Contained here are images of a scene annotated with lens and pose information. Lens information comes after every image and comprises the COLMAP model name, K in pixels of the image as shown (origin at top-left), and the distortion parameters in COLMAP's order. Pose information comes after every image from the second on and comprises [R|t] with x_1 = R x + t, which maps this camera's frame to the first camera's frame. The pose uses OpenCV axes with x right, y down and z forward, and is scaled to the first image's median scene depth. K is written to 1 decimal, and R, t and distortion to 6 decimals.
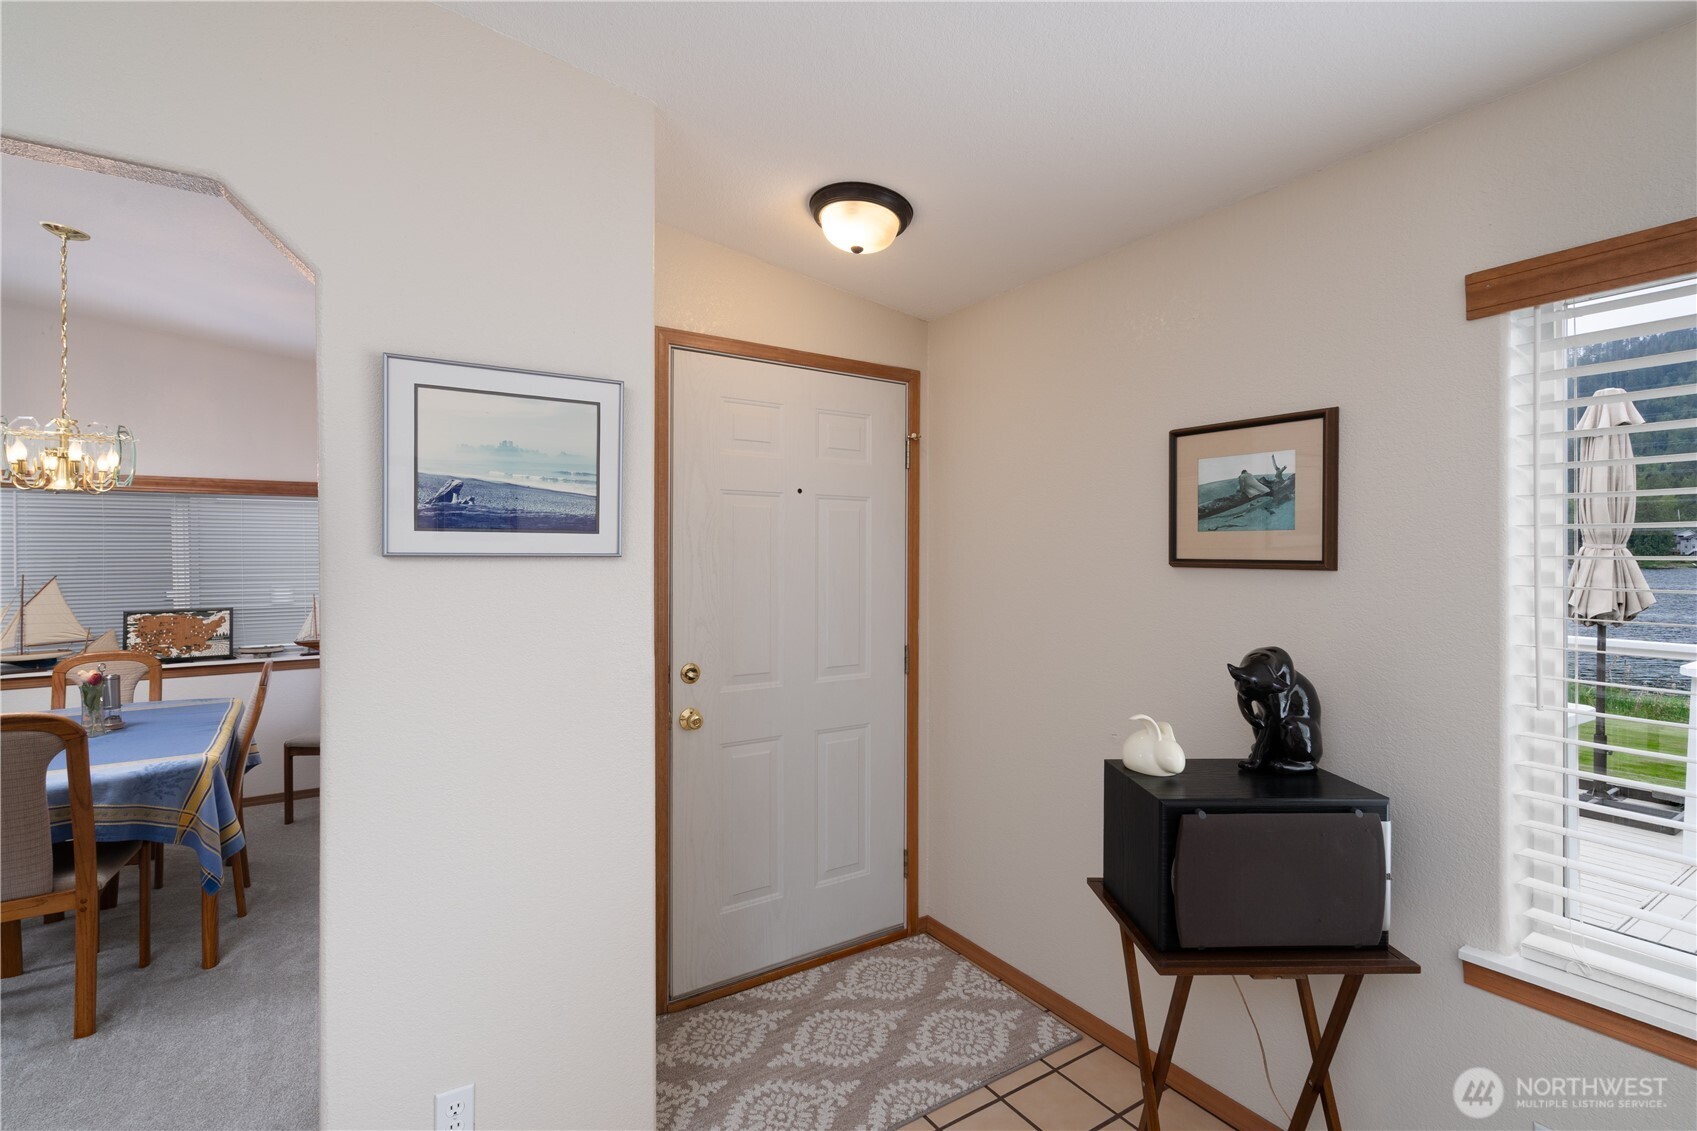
lens RADIAL K [[779.0, 0, 840.1], [0, 779.0, 562.9], [0, 0, 1]] dist [-0.002192, -0.000199]
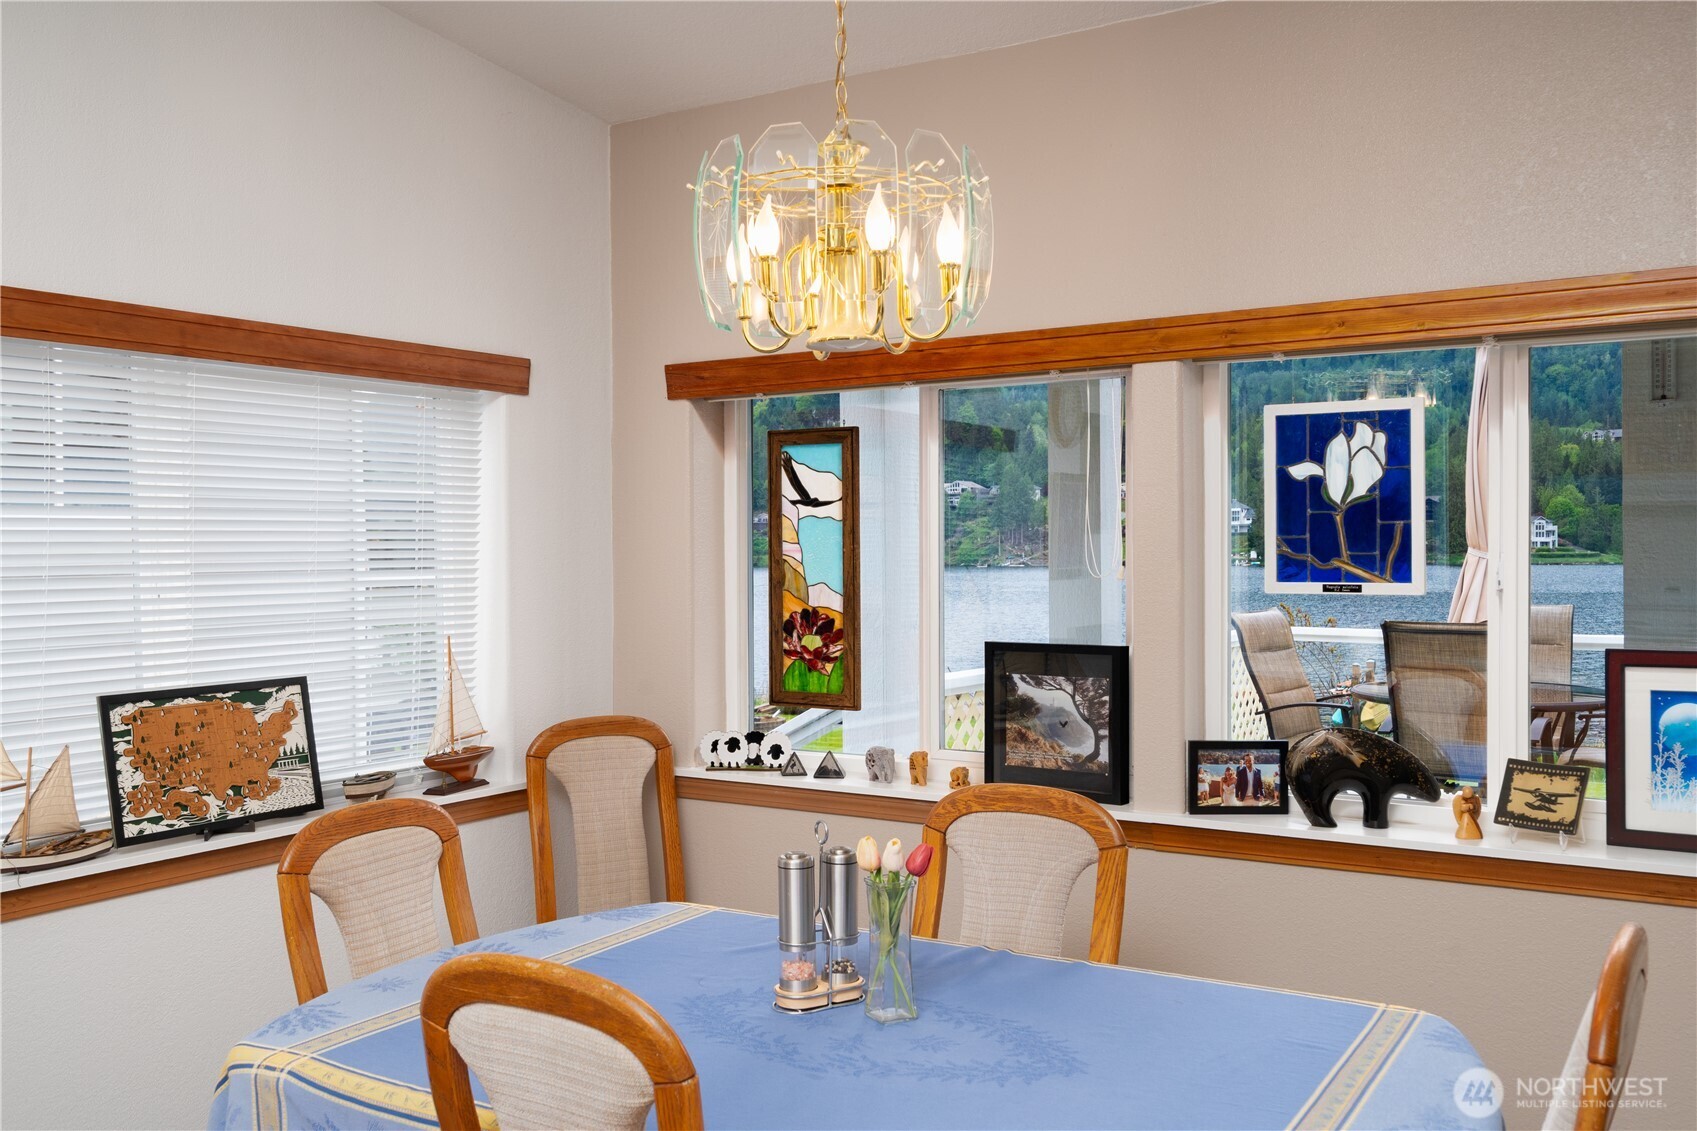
lens RADIAL K [[1455.4, 0, 847.0], [0, 1455.4, 562.9], [0, 0, 1]] dist [-0.031976, -0.009266]
pose [[0.907562, -0.008279, 0.419836, -1.328234], [0.010059, 0.999947, -0.002025, 0.011246], [-0.419797, 0.006061, 0.907598, 0.418425]]
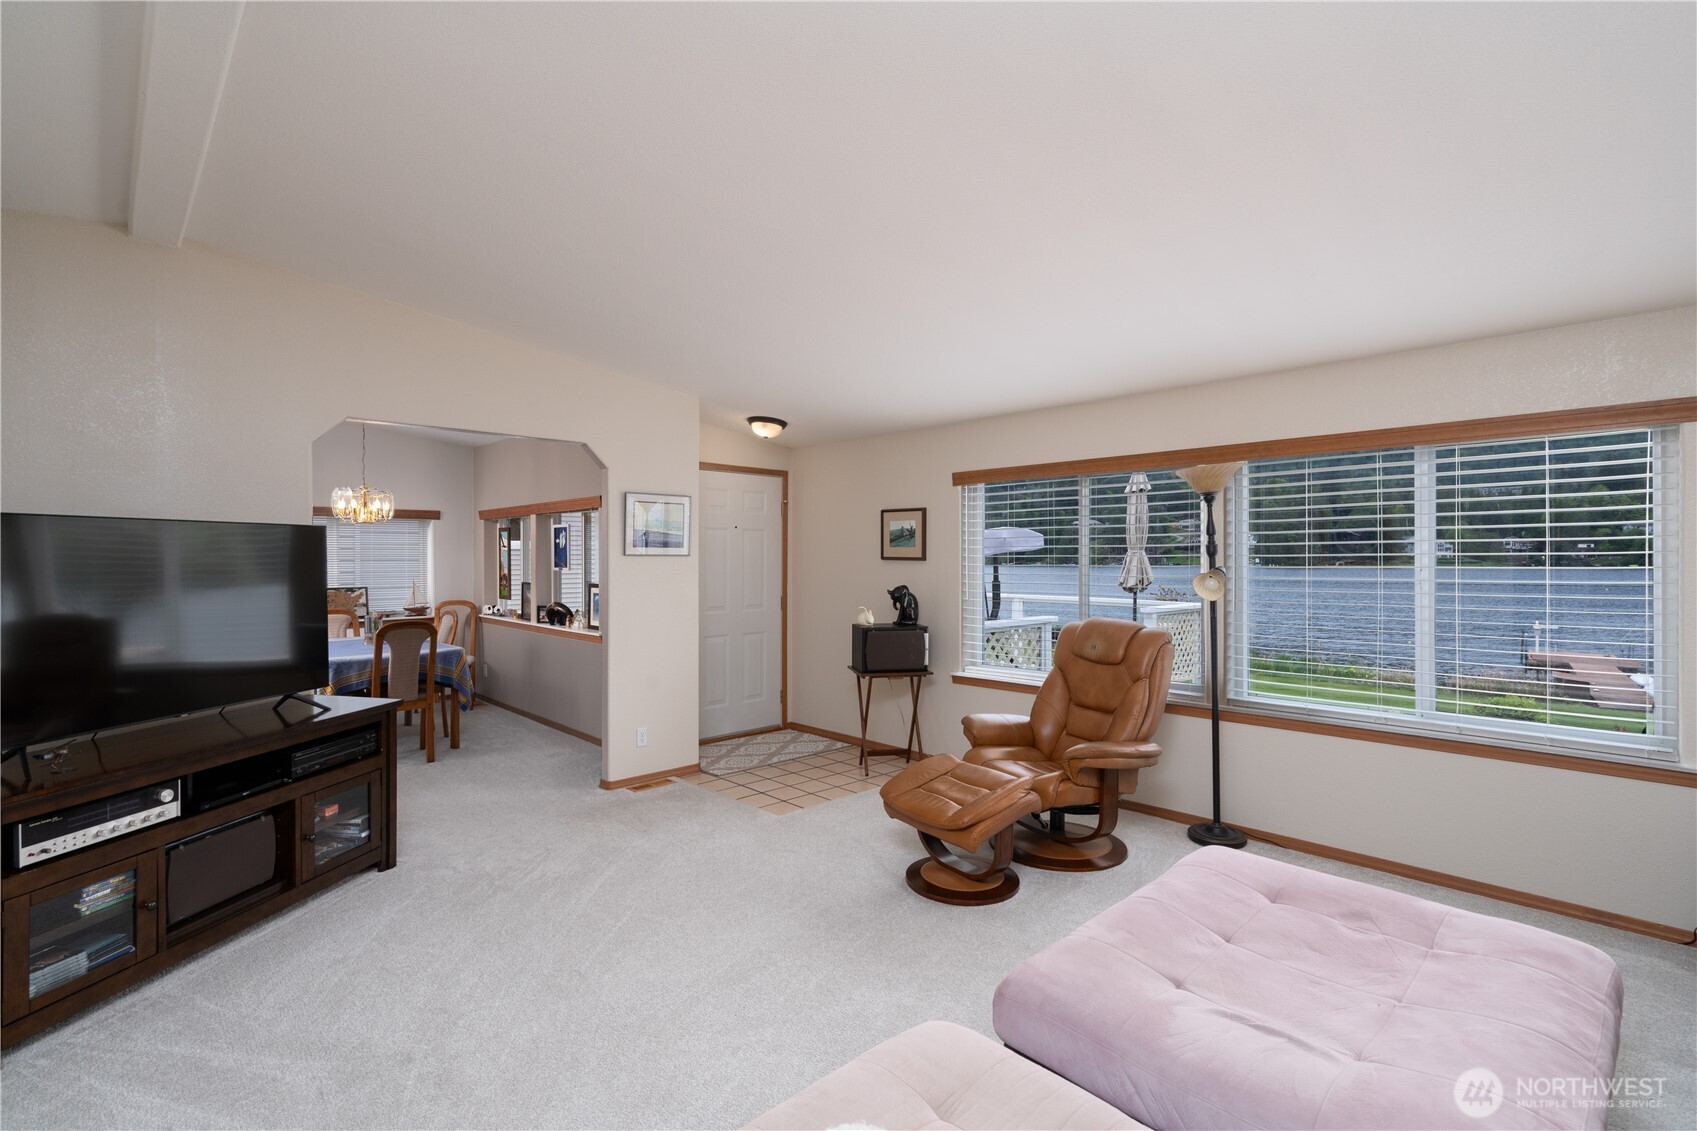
lens RADIAL K [[779.0, 0, 841.4], [0, 779.0, 561.8], [0, 0, 1]] dist [-0.002192, -0.000199]
pose [[0.981956, 0.000646, 0.189107, -0.176211], [0.000032, 0.999994, -0.003585, 0.016569], [-0.189108, 0.003527, 0.981950, -1.265045]]
